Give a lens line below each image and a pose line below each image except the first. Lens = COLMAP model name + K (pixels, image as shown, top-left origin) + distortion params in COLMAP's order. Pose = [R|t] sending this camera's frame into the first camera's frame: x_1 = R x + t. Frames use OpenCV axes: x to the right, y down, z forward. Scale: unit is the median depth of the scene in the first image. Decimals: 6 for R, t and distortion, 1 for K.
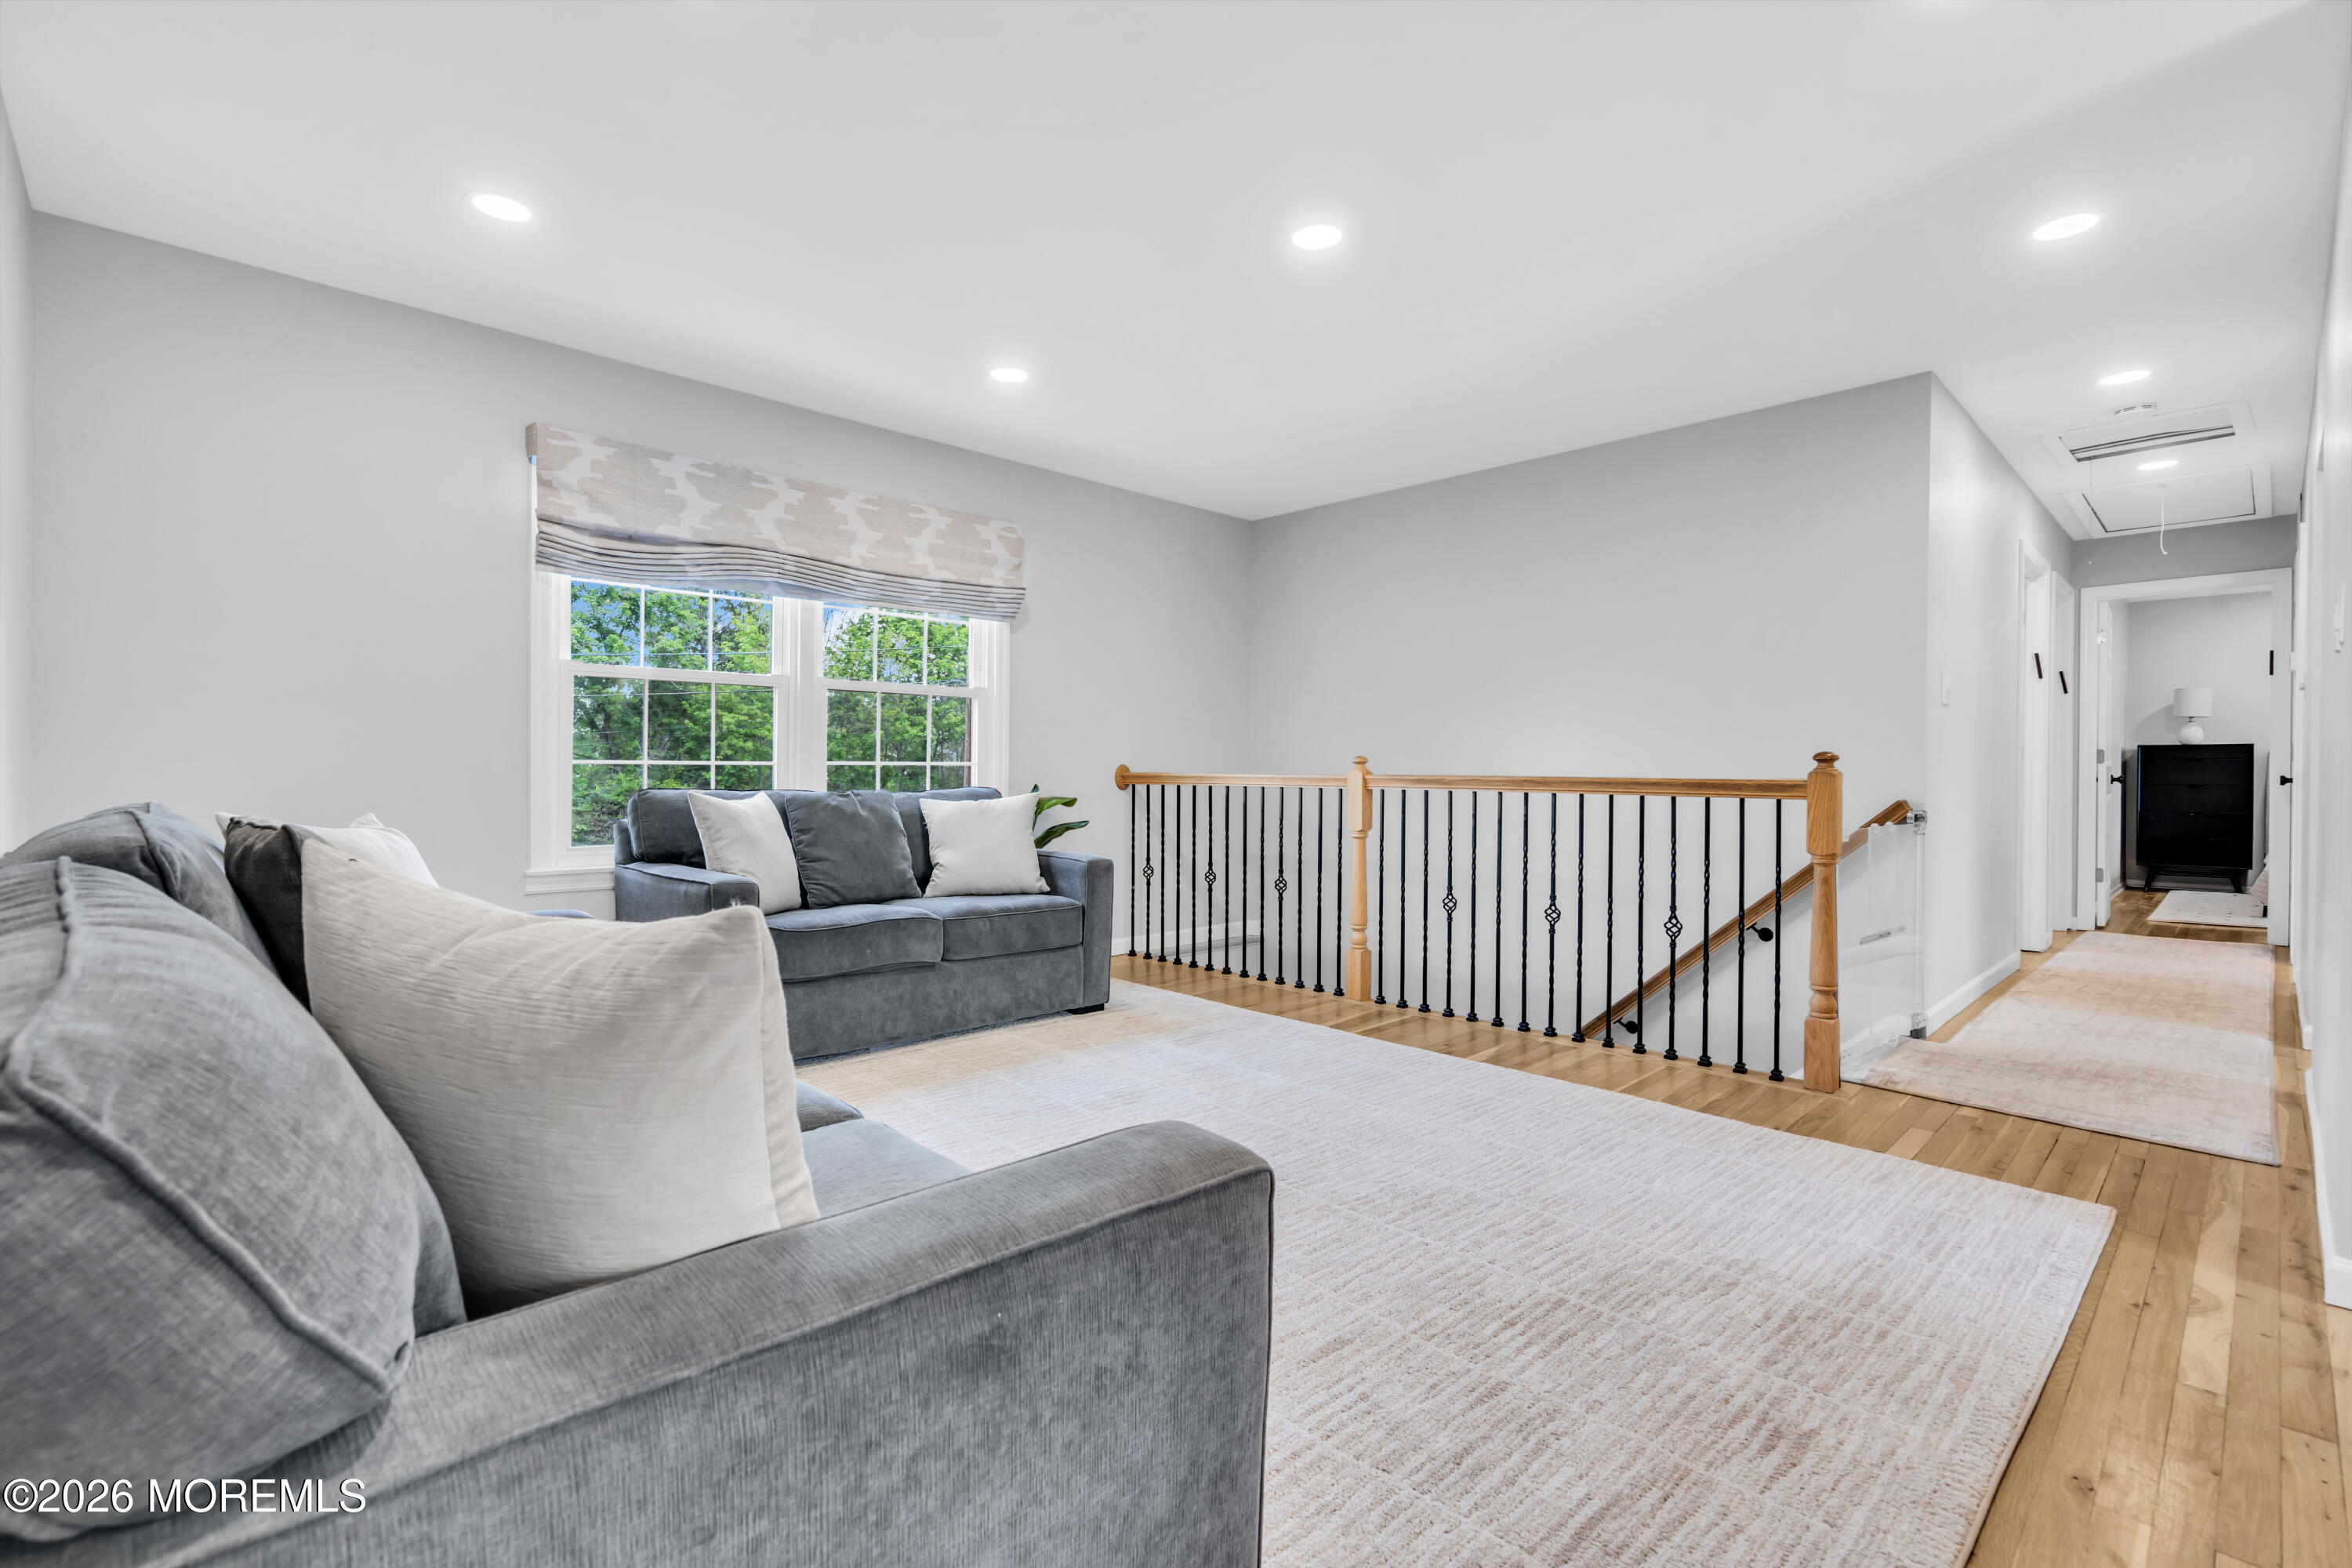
lens RADIAL K [[1072.3, 0, 1160.7], [0, 1072.3, 760.8], [0, 0, 1]] dist [0.000142, 0.000163]
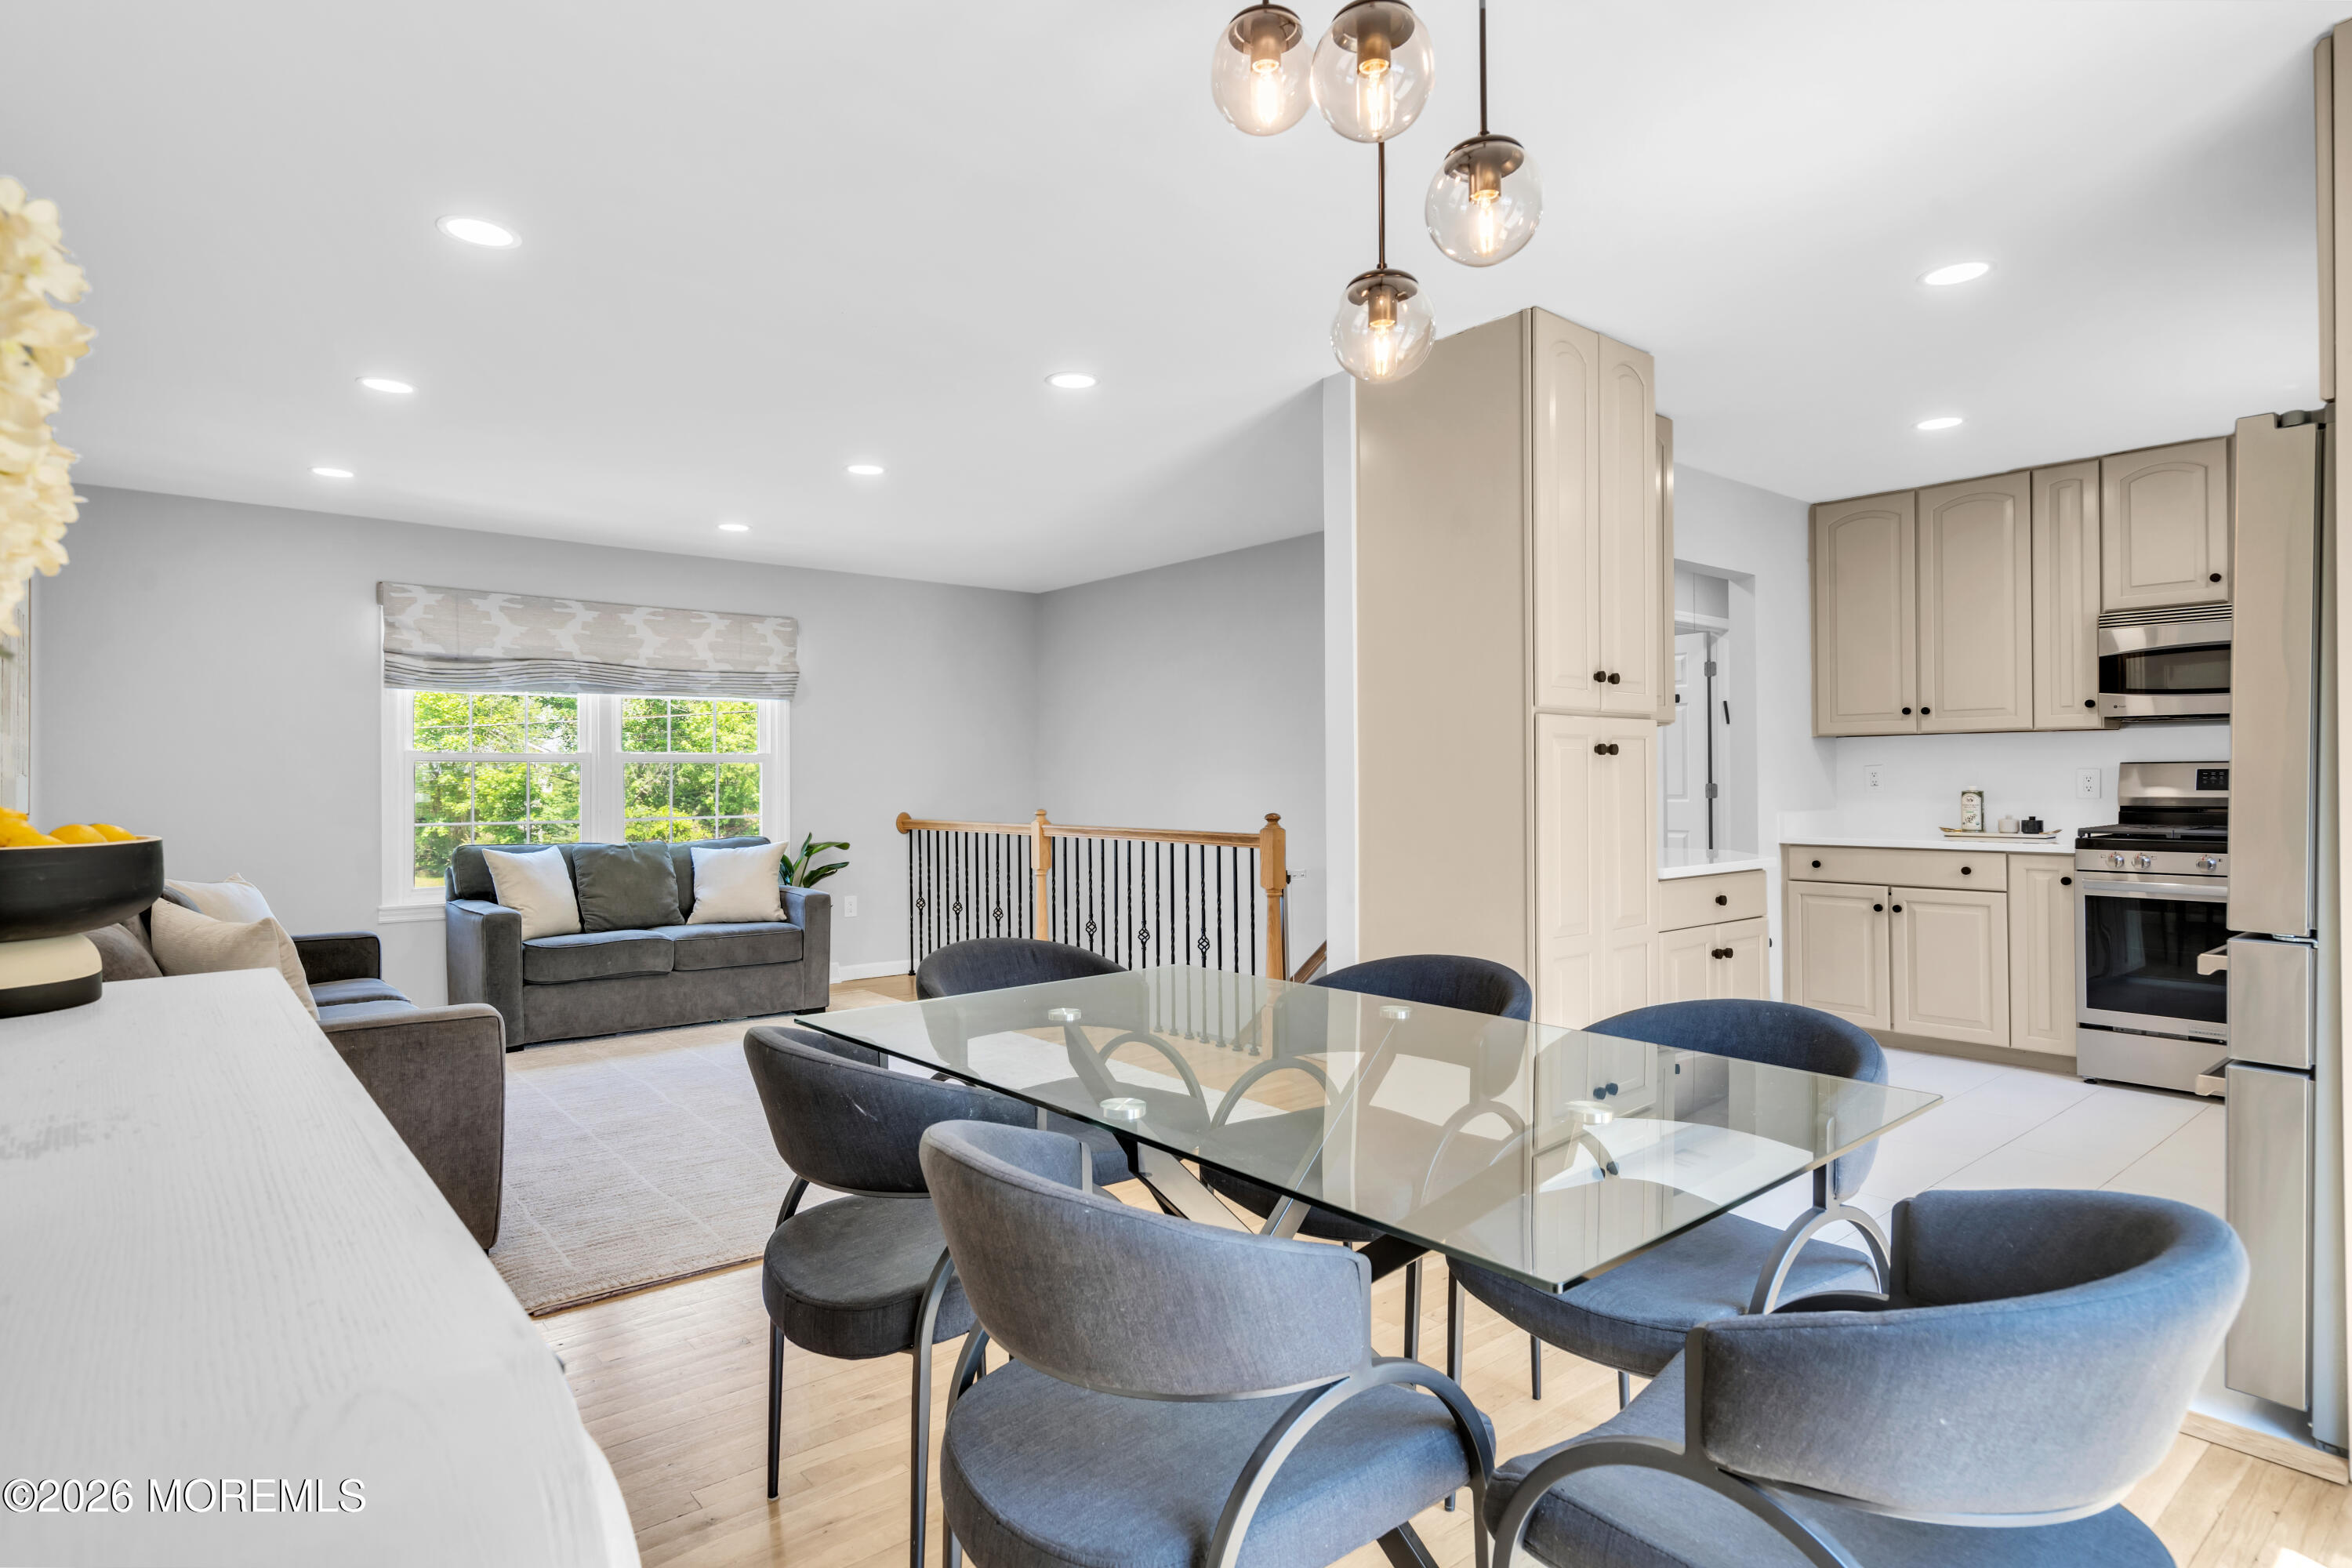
lens RADIAL K [[1248.8, 0, 1160.8], [0, 1248.8, 754.8], [0, 0, 1]] dist [0.003068, 0.000194]
pose [[0.997388, -0.015310, -0.070592, 0.480712], [0.014258, 0.999780, -0.015379, -0.048292], [0.070812, 0.014332, 0.997387, -0.485912]]
